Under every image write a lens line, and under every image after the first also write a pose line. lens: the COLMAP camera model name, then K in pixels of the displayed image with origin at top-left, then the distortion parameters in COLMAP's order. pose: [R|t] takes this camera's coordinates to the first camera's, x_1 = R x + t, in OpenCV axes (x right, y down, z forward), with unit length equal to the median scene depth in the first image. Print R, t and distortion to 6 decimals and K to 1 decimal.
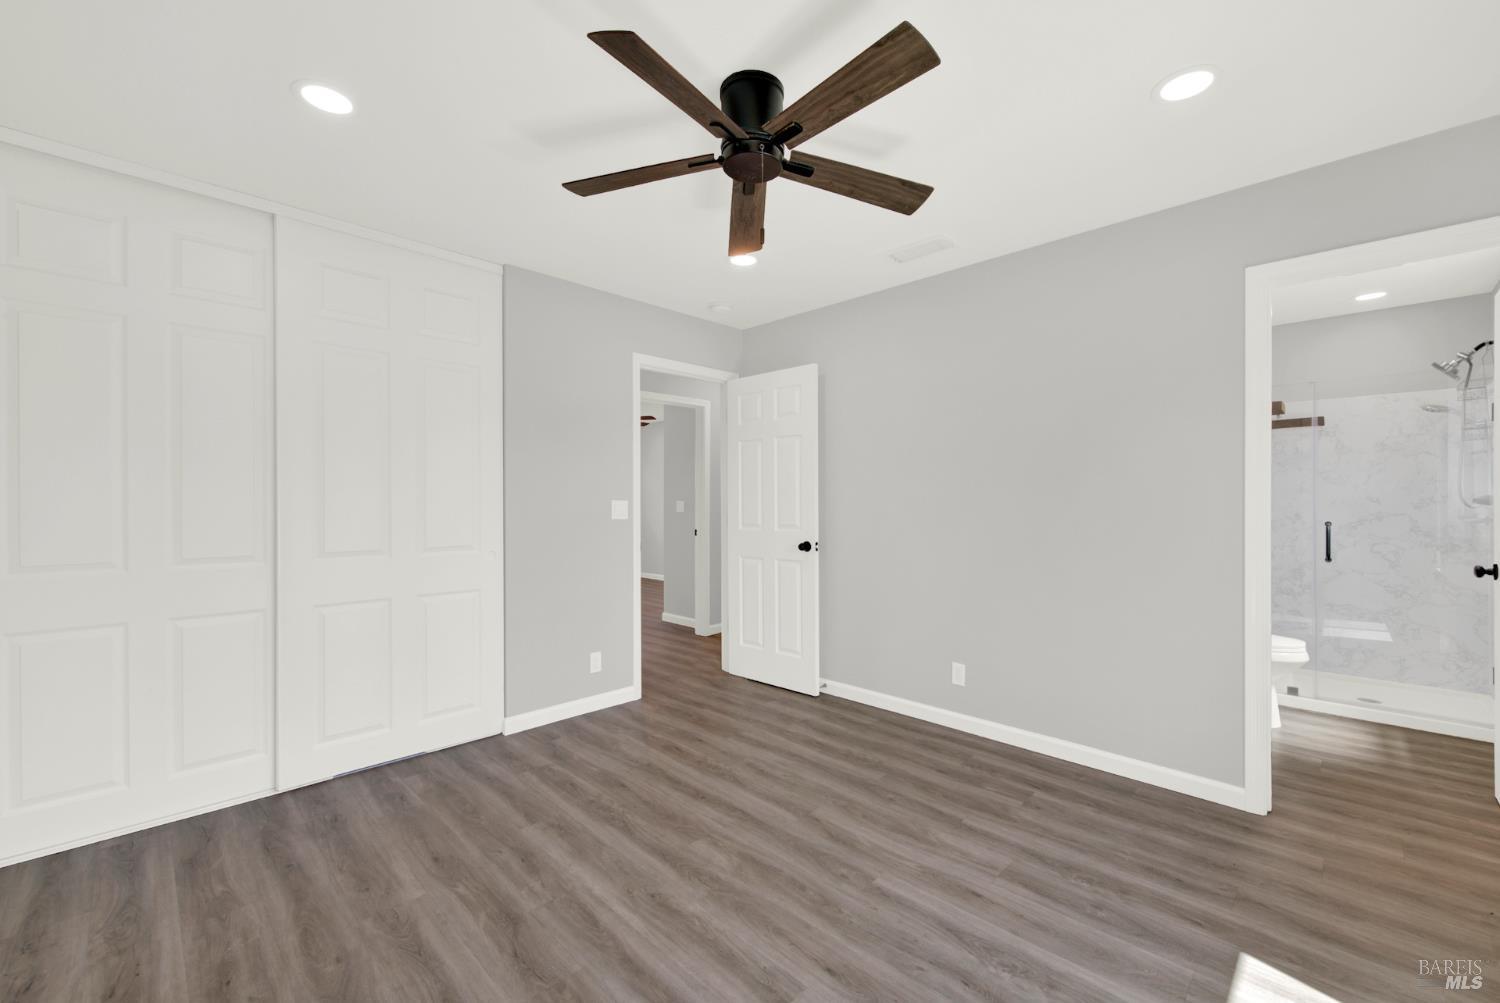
lens RADIAL K [[611.5, 0, 737.5], [0, 611.5, 503.3], [0, 0, 1]] dist [0.002614, -0.001468]
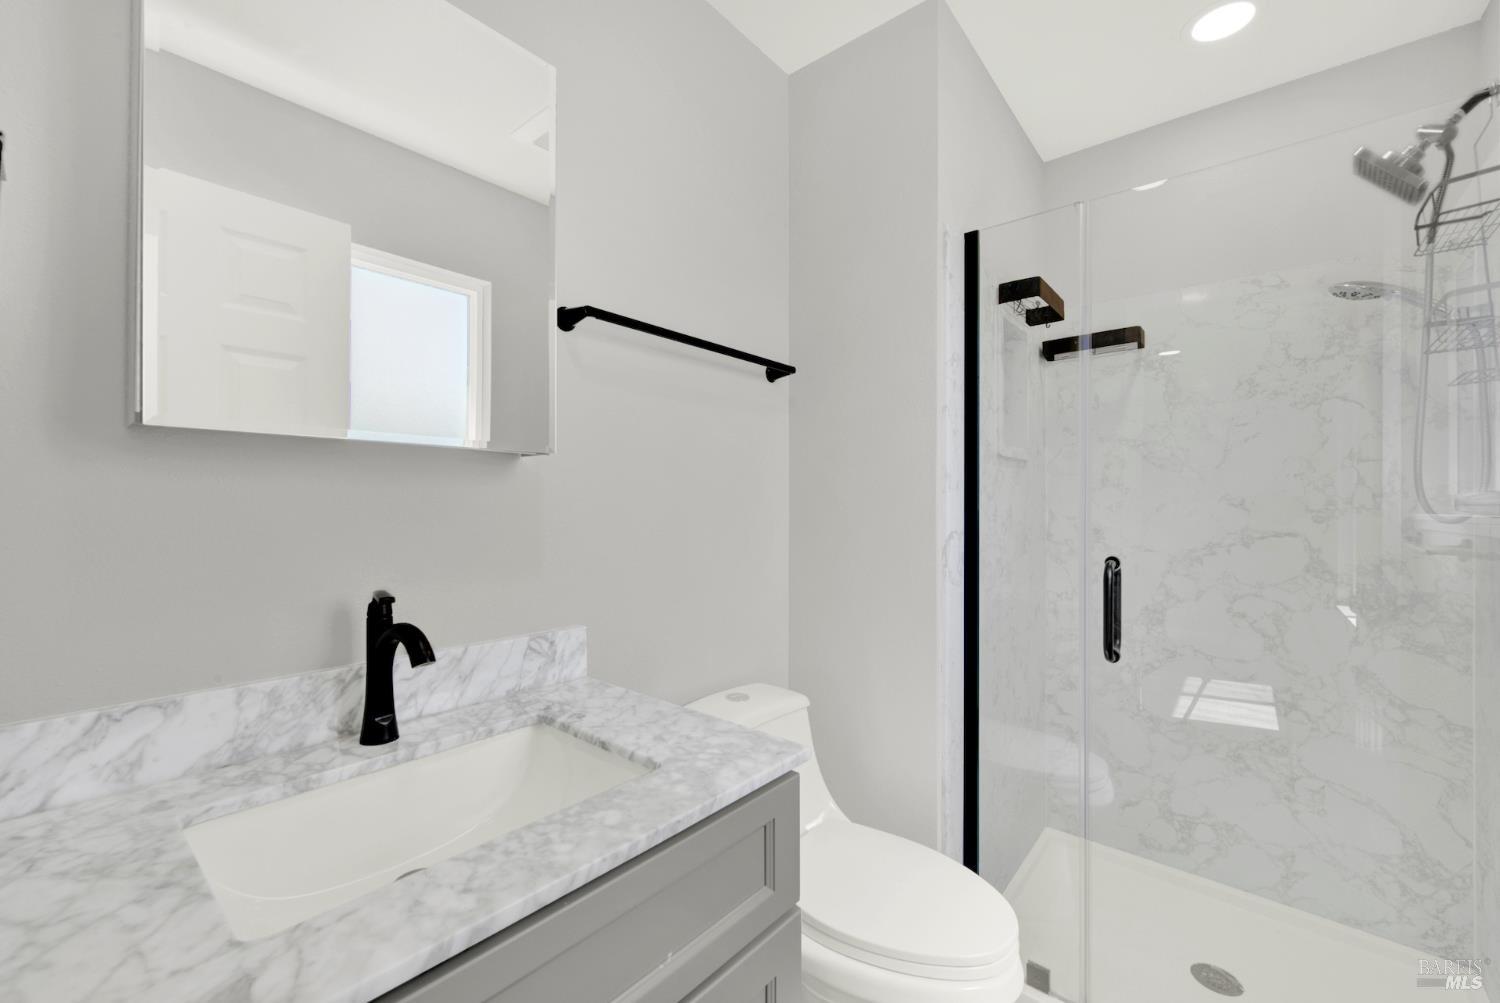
lens RADIAL K [[611.5, 0, 757.8], [0, 611.5, 501.9], [0, 0, 1]] dist [0.002614, -0.001468]
pose [[0.993687, 0.010051, 0.111733, 0.673299], [-0.009464, 0.999938, -0.005782, 0.000325], [-0.111784, 0.004688, 0.993721, 0.620606]]
